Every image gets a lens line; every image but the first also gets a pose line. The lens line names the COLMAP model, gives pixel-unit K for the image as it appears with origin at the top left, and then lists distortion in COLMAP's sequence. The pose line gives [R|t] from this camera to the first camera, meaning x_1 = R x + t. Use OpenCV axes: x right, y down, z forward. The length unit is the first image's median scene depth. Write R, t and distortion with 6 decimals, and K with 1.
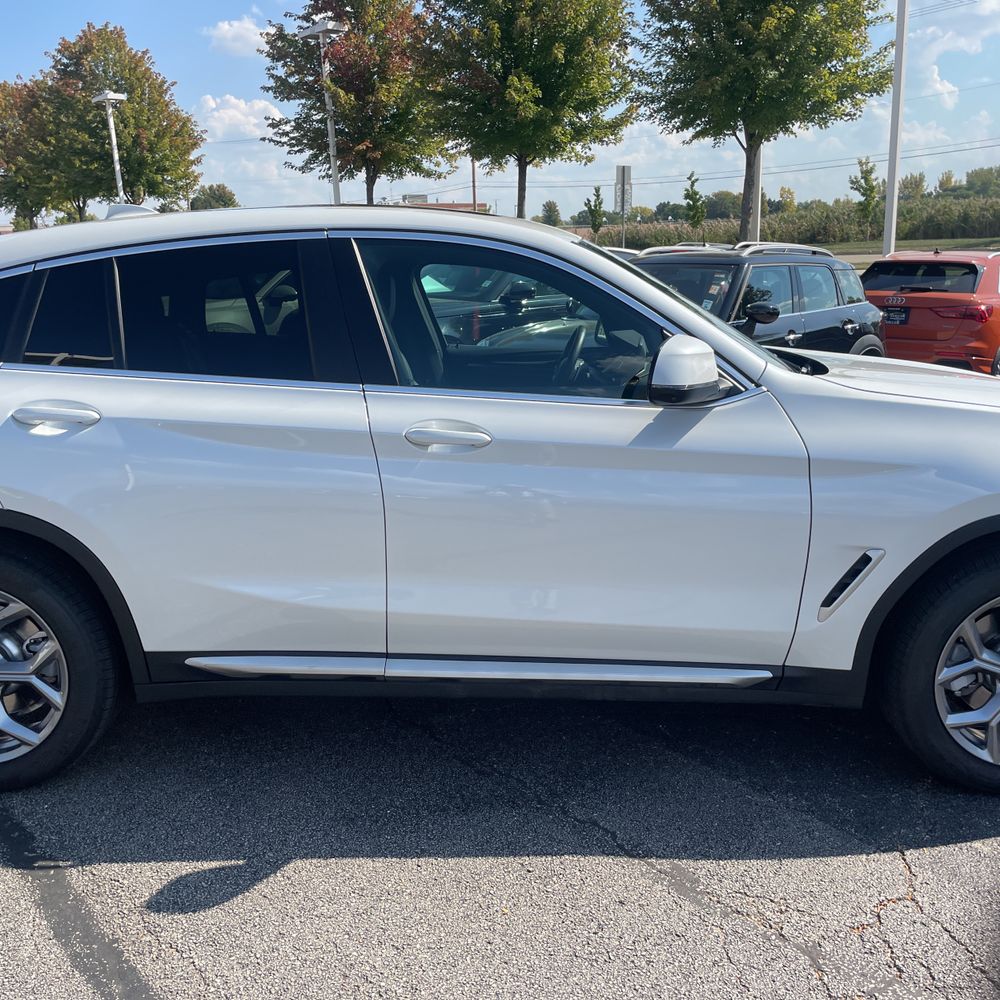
lens RADIAL K [[1015.9, 0, 500.0], [0, 1015.9, 500.0], [0, 0, 1]] dist [0.093235, -0.138172]
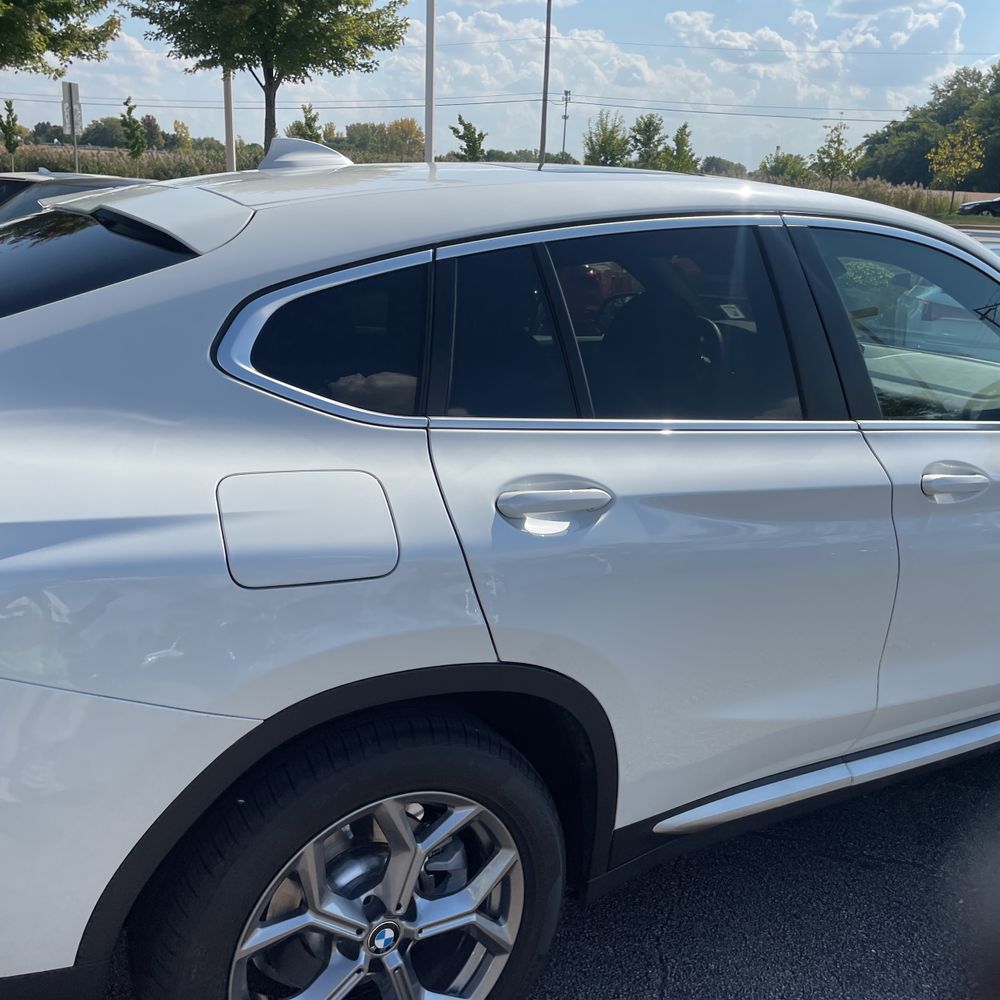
lens RADIAL K [[1009.7, 0, 487.7], [0, 1009.7, 488.6], [0, 0, 1]] dist [0.100222, -0.140150]
pose [[0.854228, -0.084113, 0.513049, -0.080571], [0.059270, 0.996147, 0.064632, -0.013596], [-0.516509, -0.024802, 0.855923, 0.050872]]
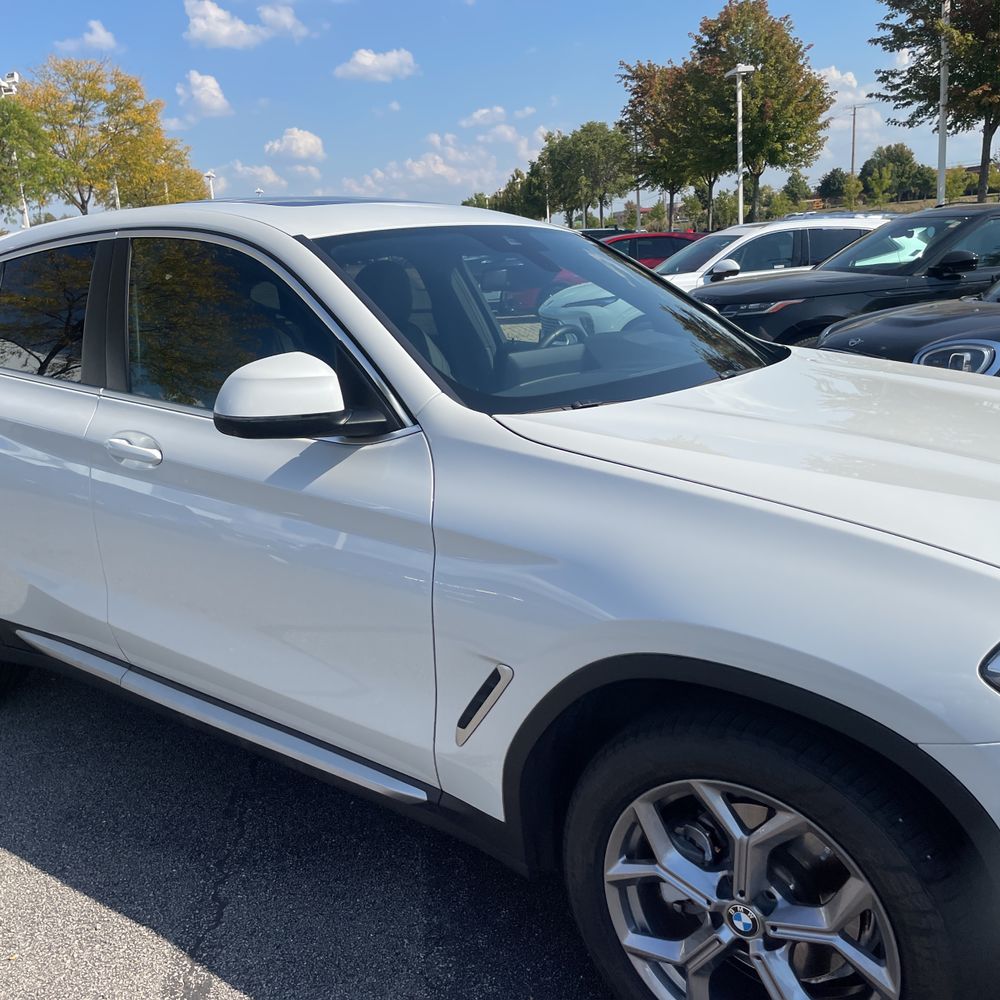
lens RADIAL K [[1008.3, 0, 490.0], [0, 1008.3, 499.3], [0, 0, 1]] dist [0.112394, -0.160262]
pose [[0.810794, 0.120185, -0.572860, 0.077953], [-0.102256, 0.992726, 0.063544, -0.011441], [0.576330, 0.007057, 0.817187, 0.043867]]
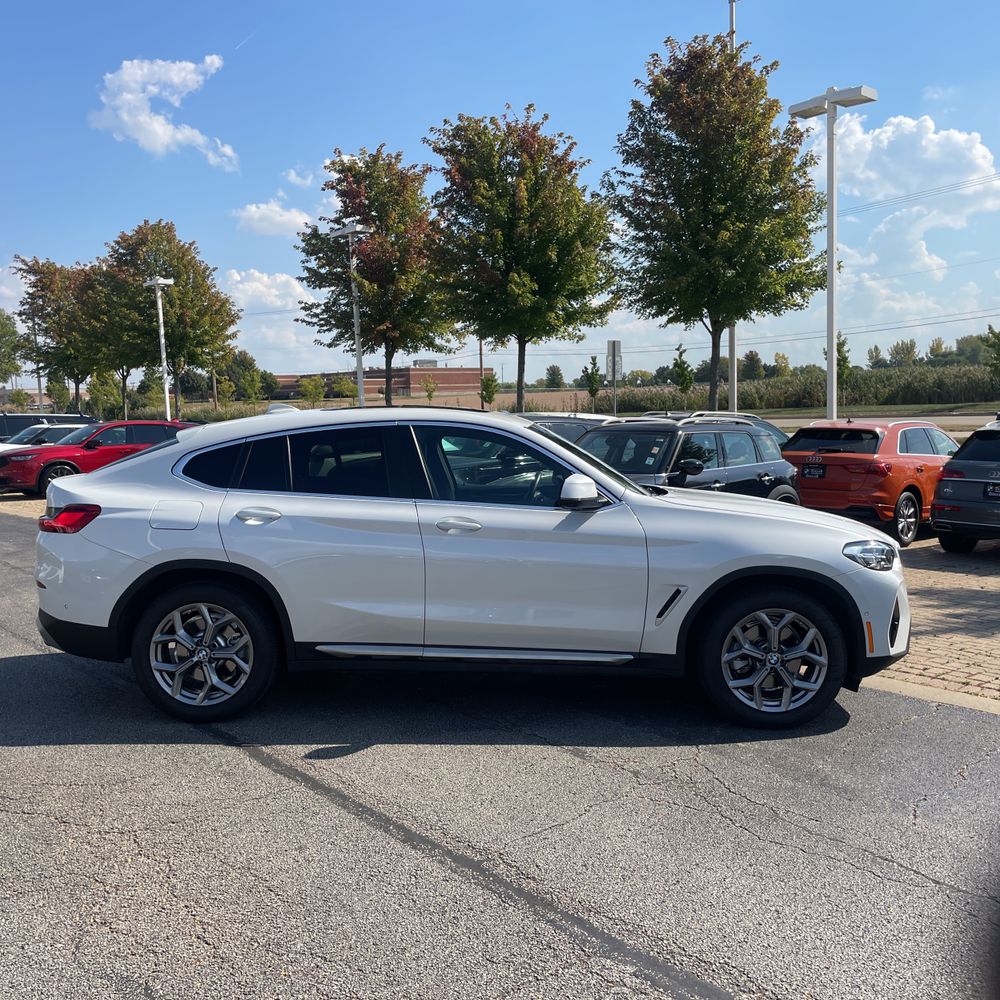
lens RADIAL K [[1009.7, 0, 487.7], [0, 1009.7, 488.6], [0, 0, 1]] dist [0.100222, -0.140150]
pose [[0.999836, 0.003126, -0.017865, 0.003915], [-0.005976, 0.986804, -0.161808, 0.018368], [0.017124, 0.161888, 0.986661, -0.092758]]
